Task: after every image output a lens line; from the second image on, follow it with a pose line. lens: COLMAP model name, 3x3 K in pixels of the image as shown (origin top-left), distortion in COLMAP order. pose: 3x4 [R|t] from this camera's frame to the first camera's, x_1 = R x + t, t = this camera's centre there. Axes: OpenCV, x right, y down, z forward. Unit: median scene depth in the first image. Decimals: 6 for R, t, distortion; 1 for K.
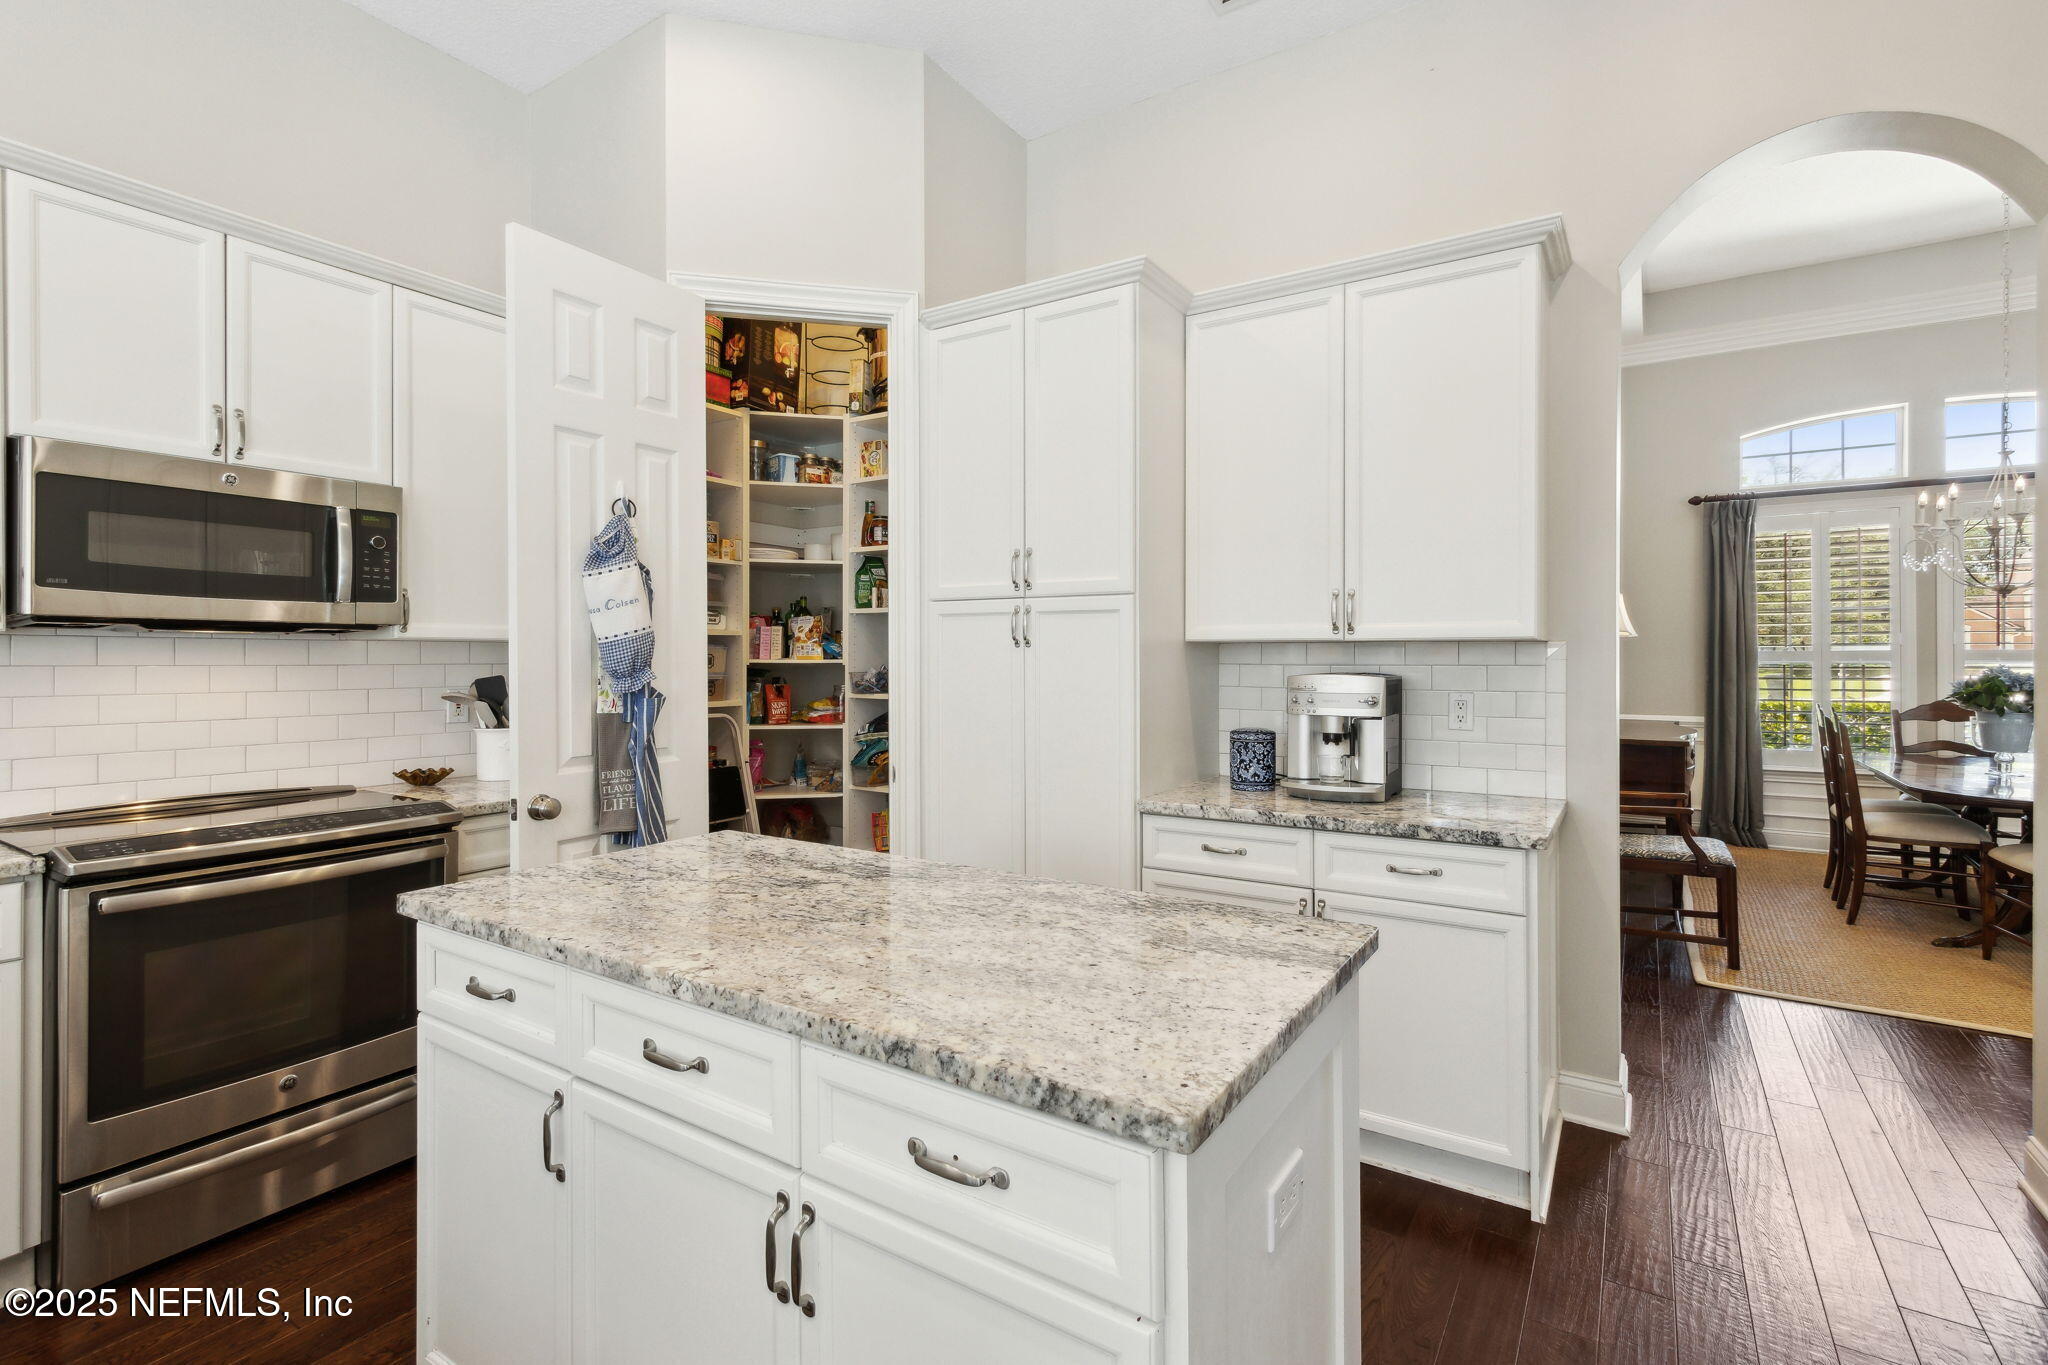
lens RADIAL K [[894.4, 0, 1022.2], [0, 894.4, 662.8], [0, 0, 1]] dist [0.012689, -0.003881]
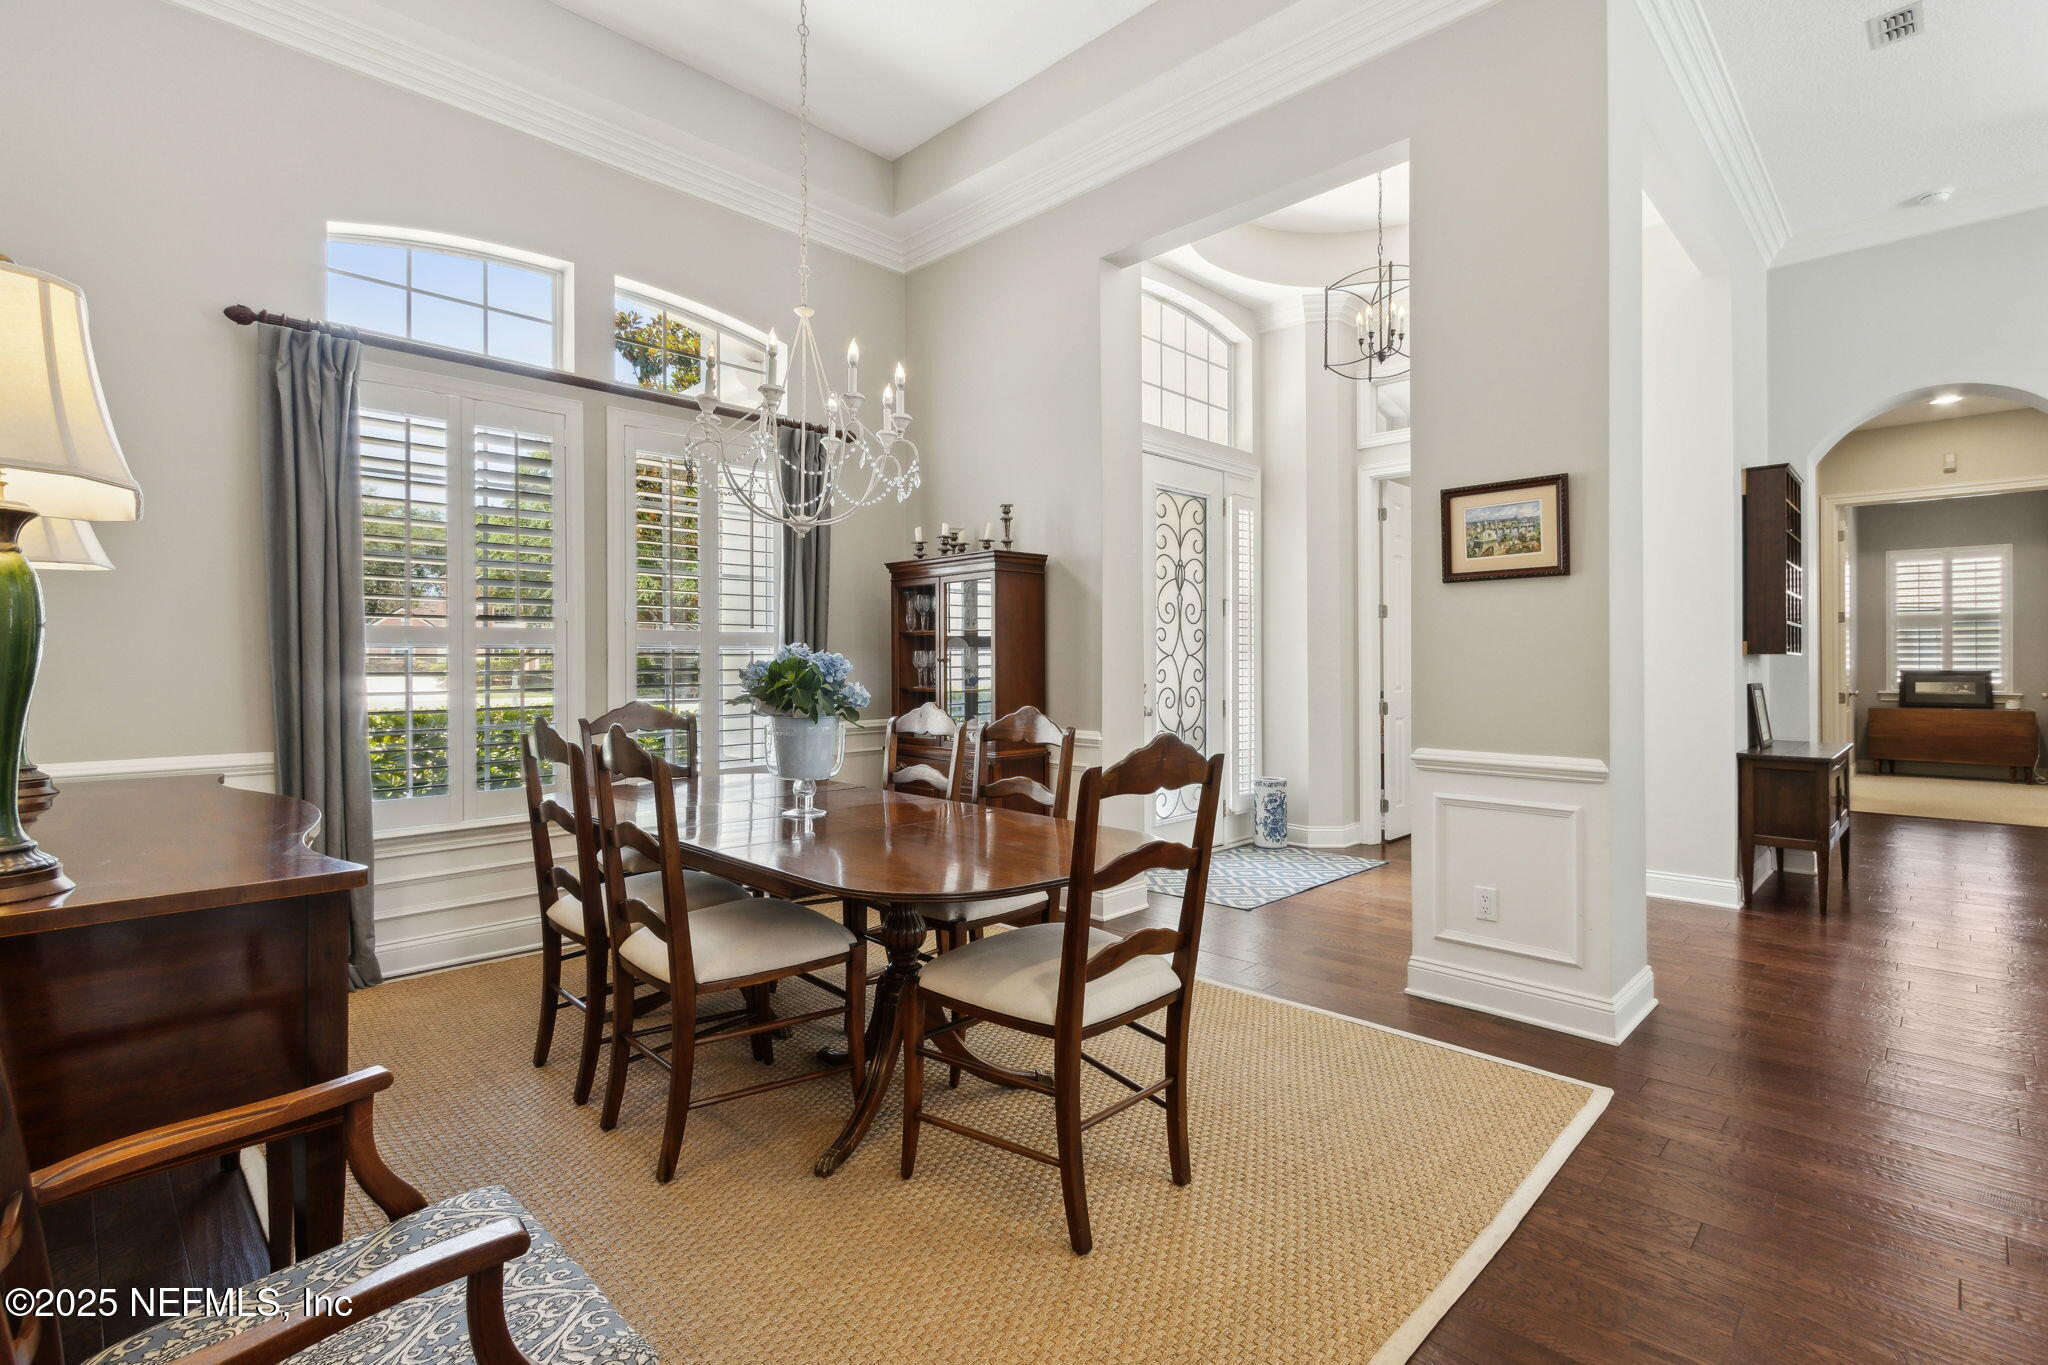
lens RADIAL K [[894.4, 0, 1017.3], [0, 894.4, 671.2], [0, 0, 1]] dist [0.012689, -0.003881]
pose [[0.161823, 0.001235, 0.986819, 0.810100], [0.006008, 0.999979, -0.002236, 0.045183], [-0.986801, 0.006291, 0.161812, 1.229513]]
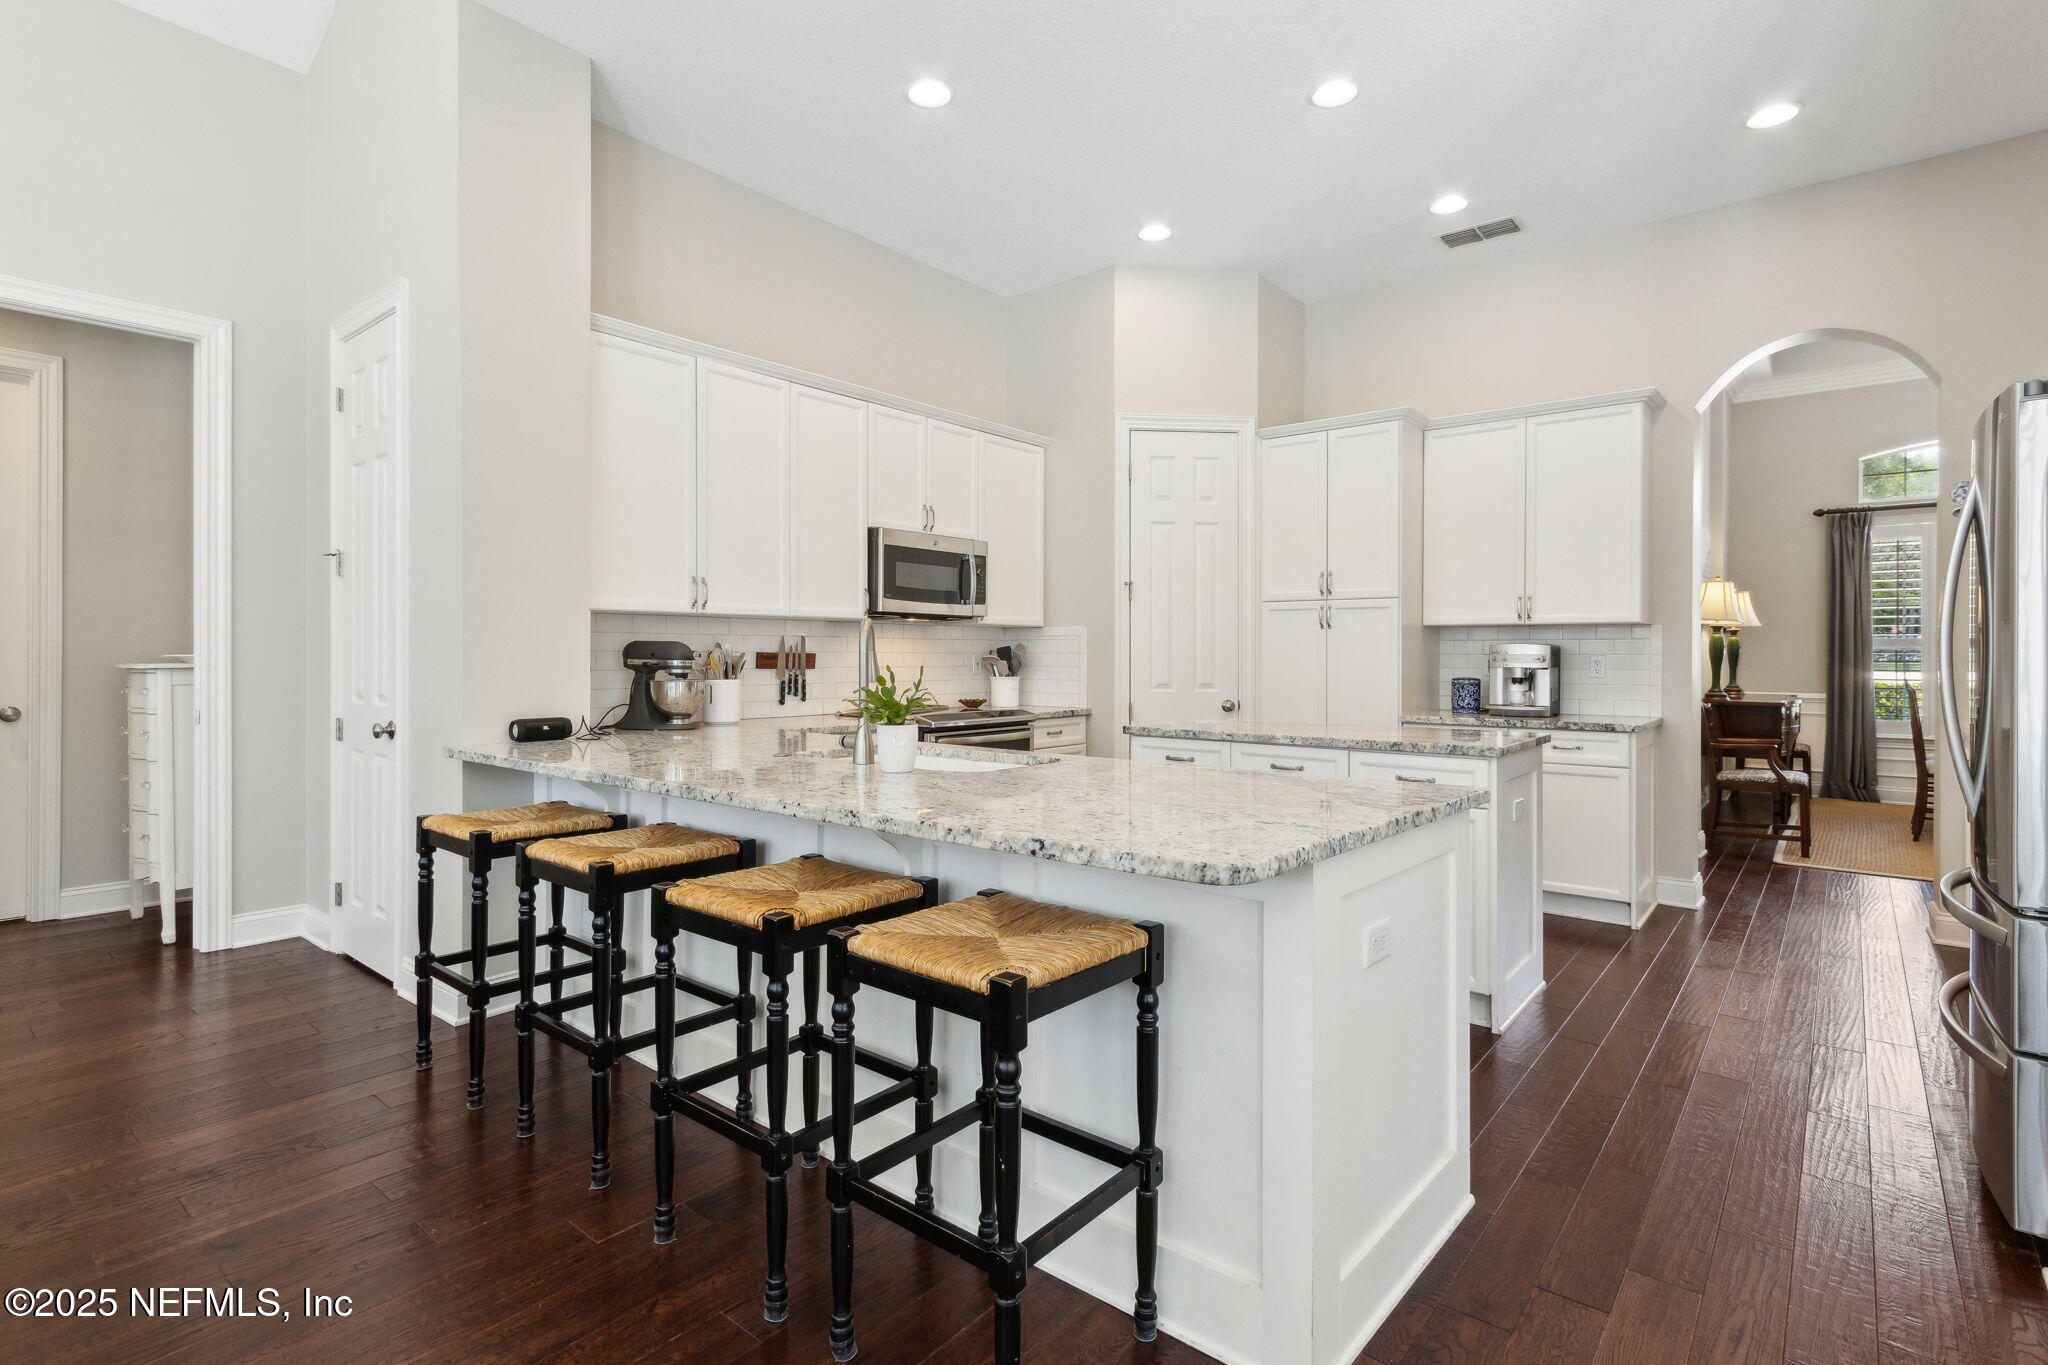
lens RADIAL K [[940.6, 0, 1033.7], [0, 940.6, 661.1], [0, 0, 1]] dist [0.005855, -0.000861]
pose [[0.994152, 0.003409, -0.107932, -0.373852], [-0.003330, 0.999994, 0.000912, 0.046257], [0.107934, -0.000547, 0.994158, -0.877442]]
